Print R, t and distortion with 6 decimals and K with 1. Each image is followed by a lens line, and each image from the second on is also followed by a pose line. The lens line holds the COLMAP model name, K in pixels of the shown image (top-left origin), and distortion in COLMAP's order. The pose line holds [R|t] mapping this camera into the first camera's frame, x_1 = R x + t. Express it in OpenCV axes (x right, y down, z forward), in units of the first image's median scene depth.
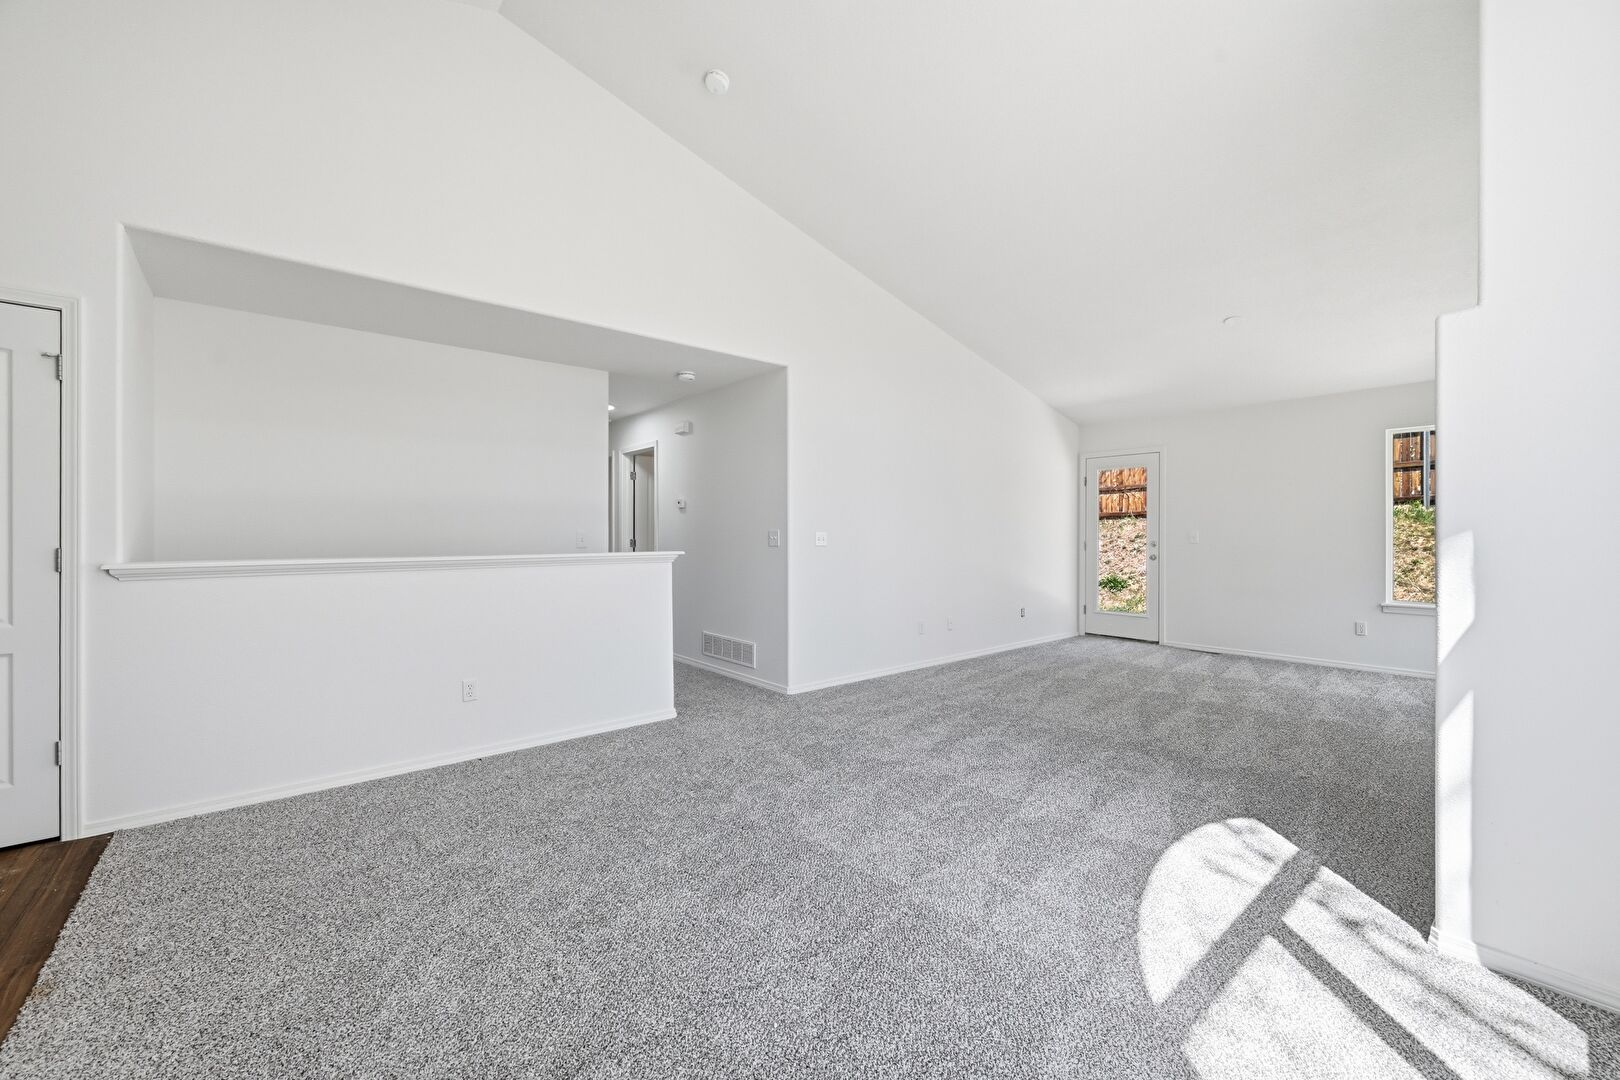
lens RADIAL K [[678.1, 0, 820.2], [0, 678.1, 533.4], [0, 0, 1]] dist [-0.000101, 0.000085]
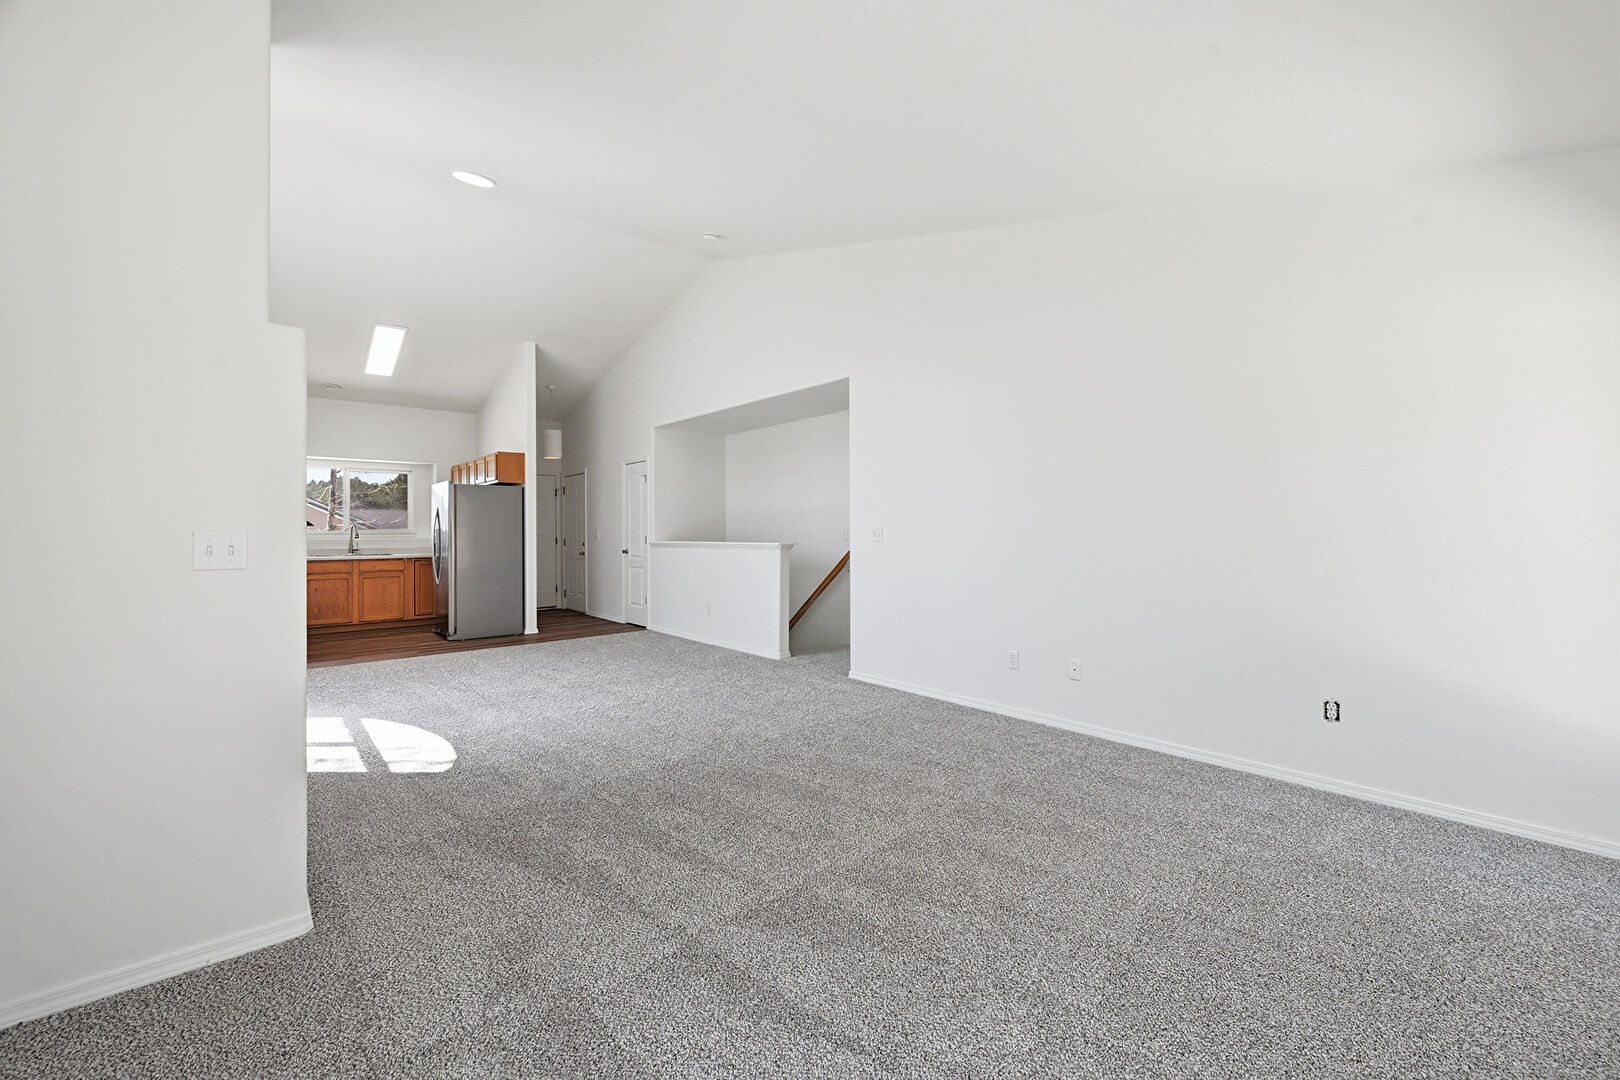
lens RADIAL K [[678.1, 0, 820.2], [0, 678.1, 533.4], [0, 0, 1]] dist [-0.000101, 0.000085]
pose [[-0.026153, 0.002685, -0.999654, 1.348442], [0.001324, 0.999996, 0.002651, 0.003052], [0.999657, -0.001255, -0.026156, 1.262322]]
